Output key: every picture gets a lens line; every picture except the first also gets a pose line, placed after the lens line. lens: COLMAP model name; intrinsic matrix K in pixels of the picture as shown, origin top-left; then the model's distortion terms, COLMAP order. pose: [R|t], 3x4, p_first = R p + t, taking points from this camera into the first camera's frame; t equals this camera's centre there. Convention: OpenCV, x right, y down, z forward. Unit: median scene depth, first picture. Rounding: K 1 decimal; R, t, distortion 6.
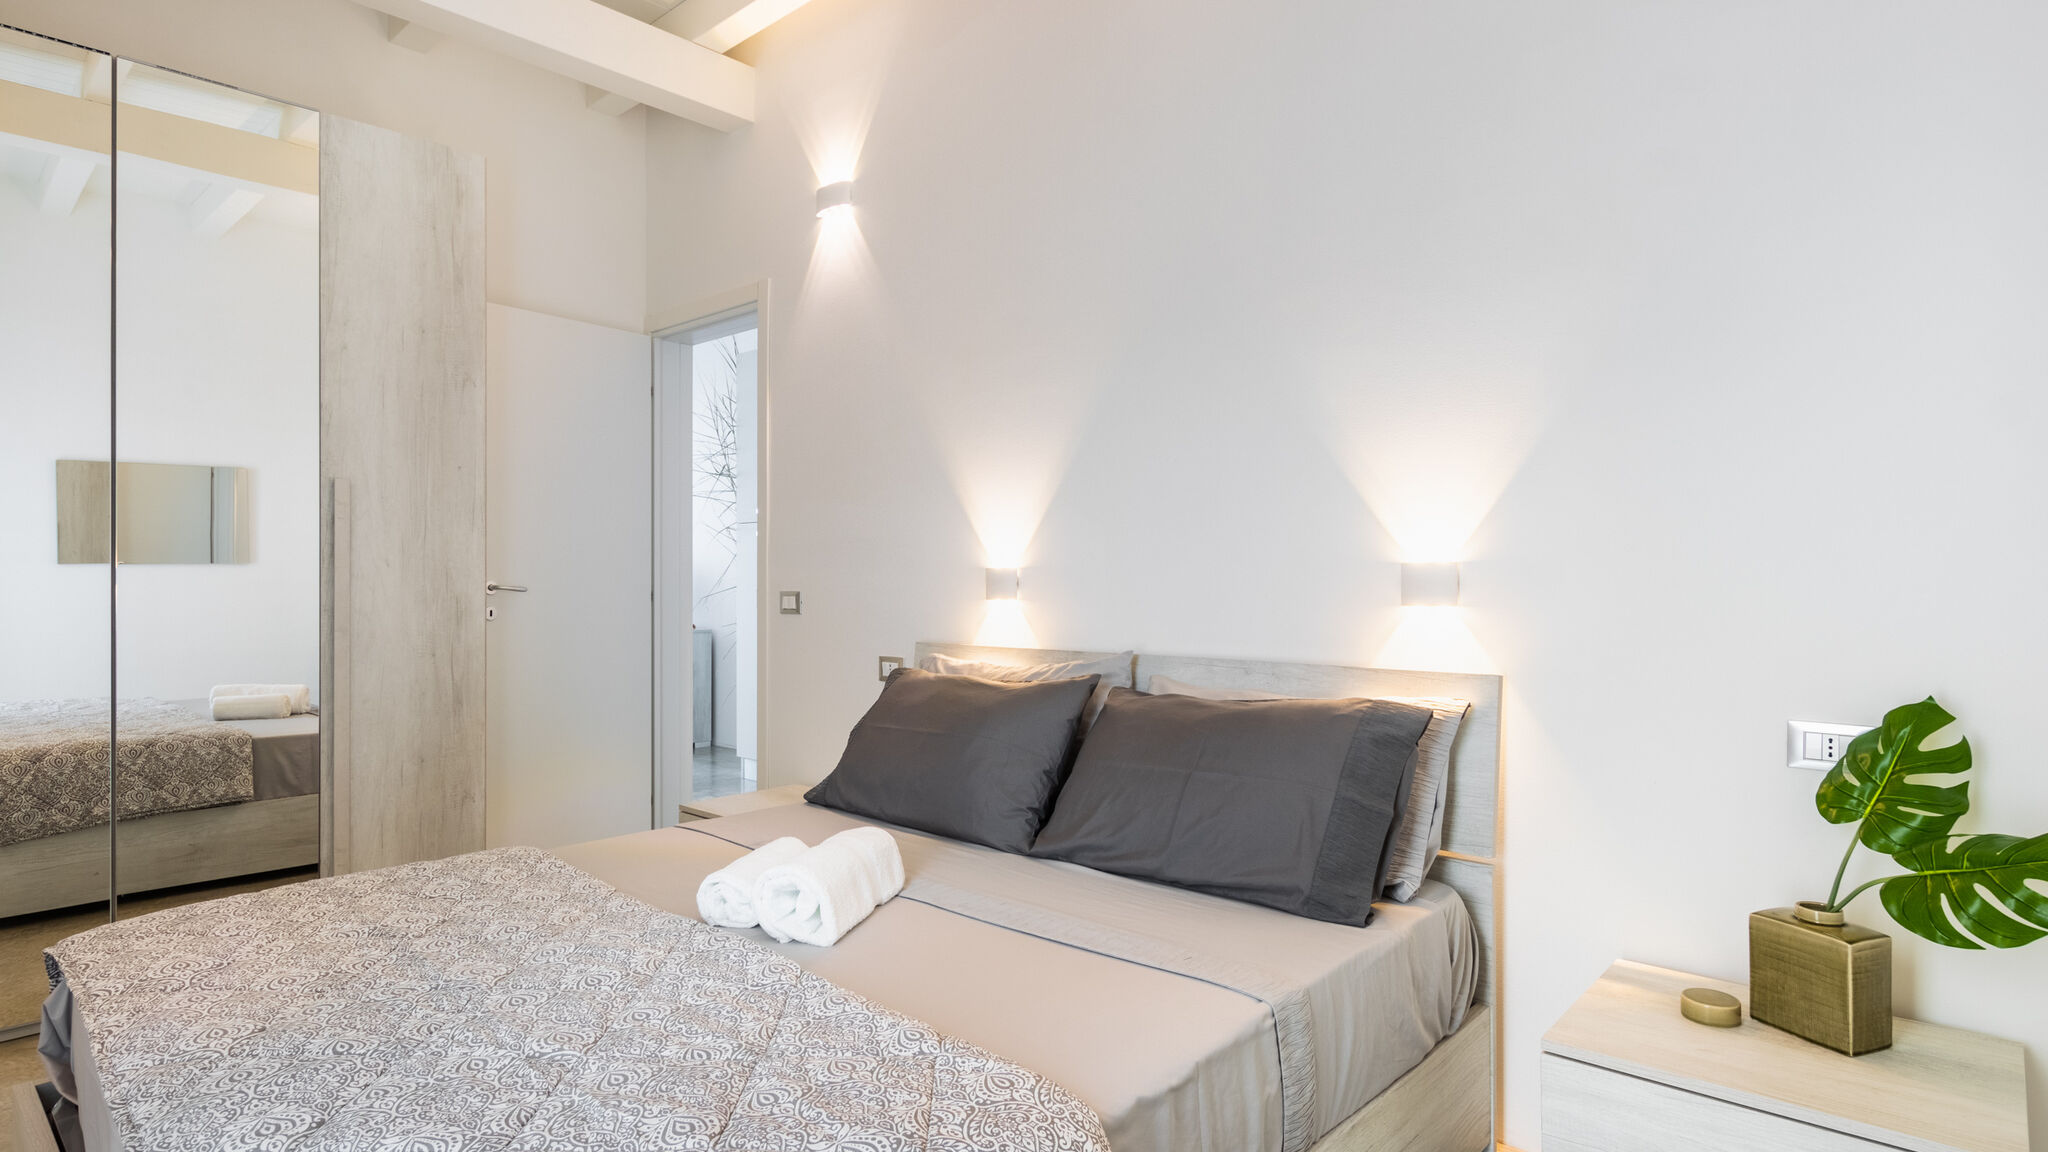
lens RADIAL K [[1126.4, 0, 1021.2], [0, 1126.4, 573.0], [0, 0, 1]] dist [-0.001300, -0.000230]
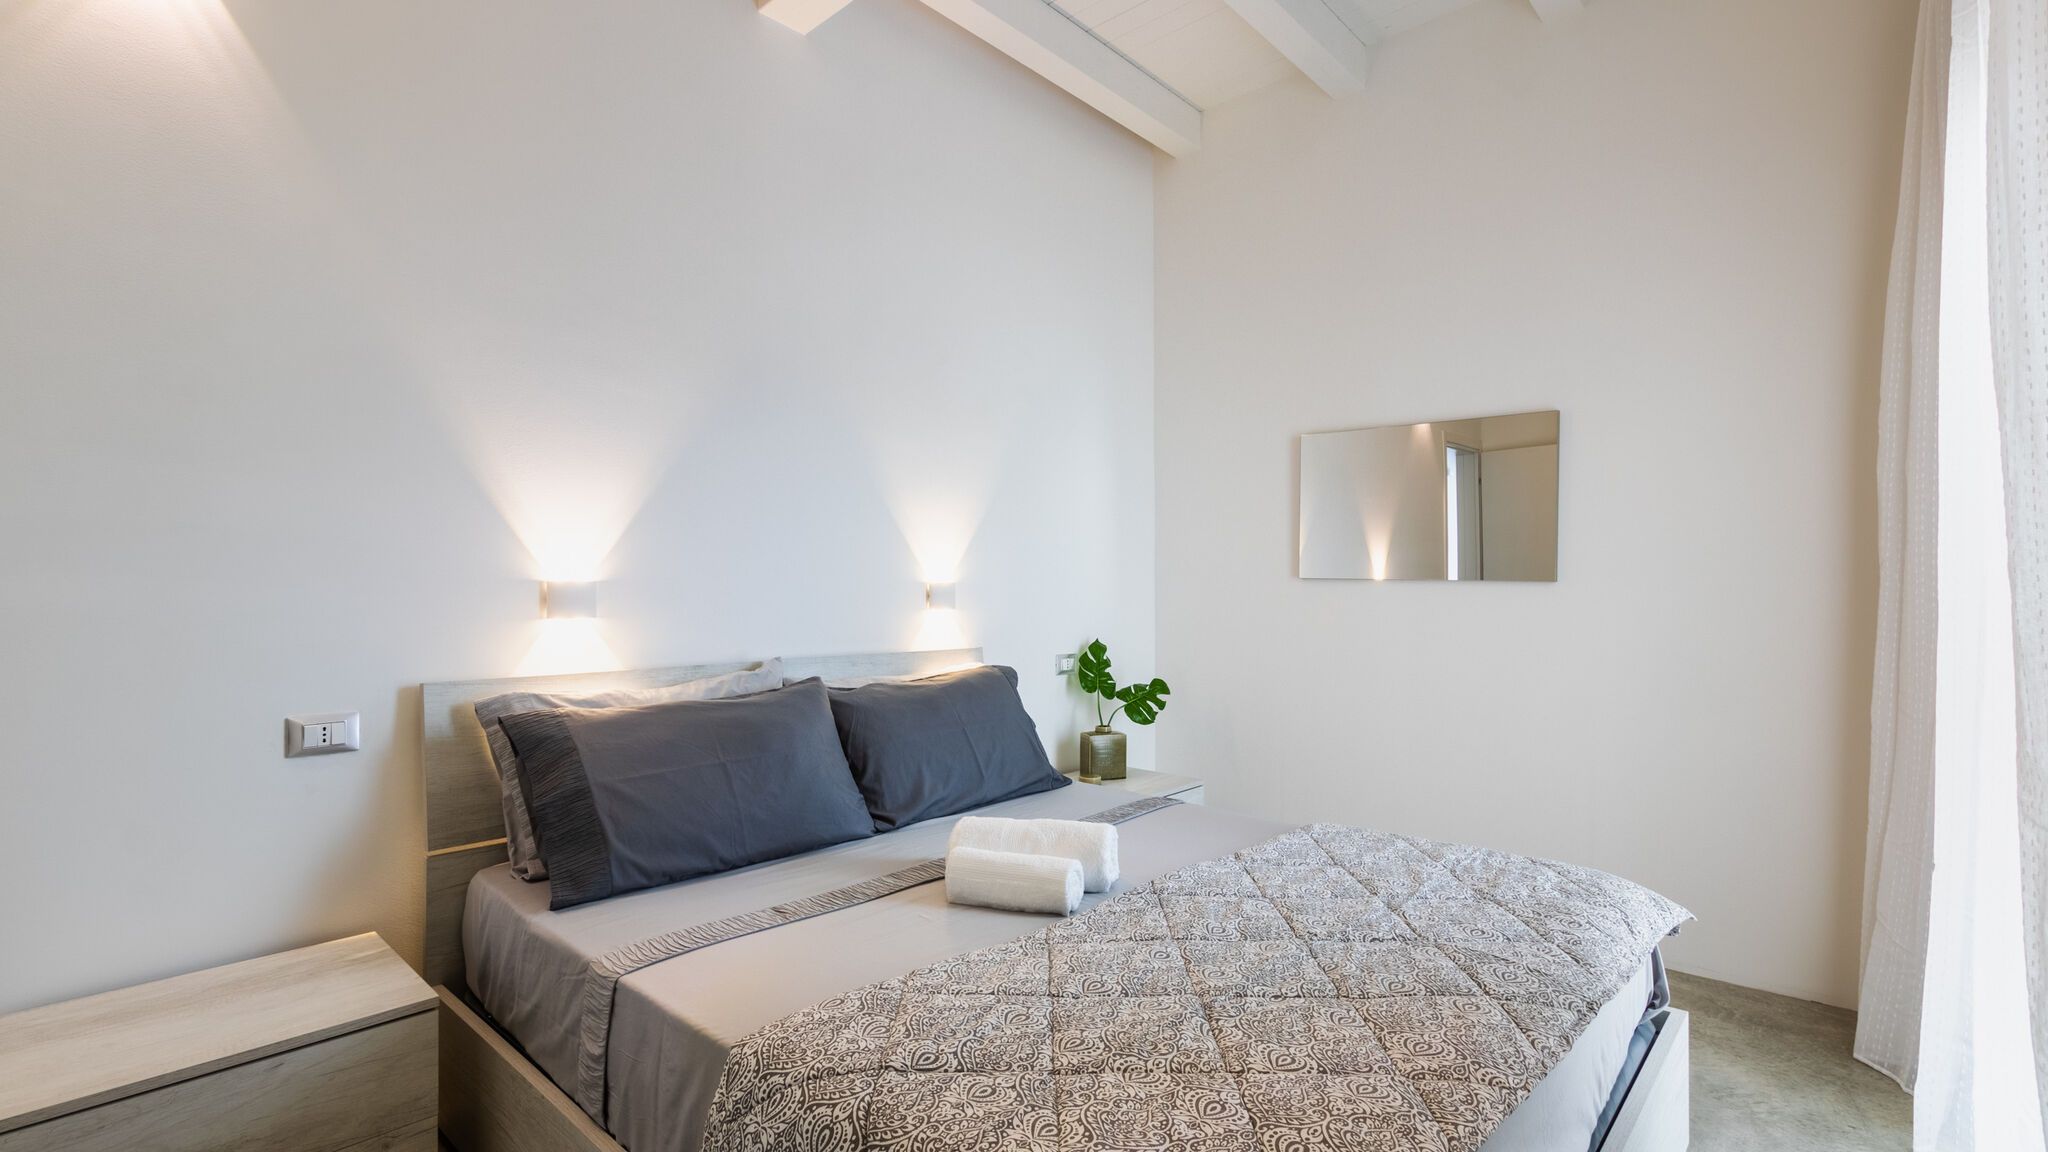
lens RADIAL K [[942.2, 0, 1021.0], [0, 942.2, 587.5], [0, 0, 1]] dist [-0.004110, 0.000256]
pose [[-0.007374, 0.006477, 0.999952, -0.938644], [-0.003267, 0.999974, -0.006501, 0.004772], [-0.999967, -0.003315, -0.007353, 0.842724]]
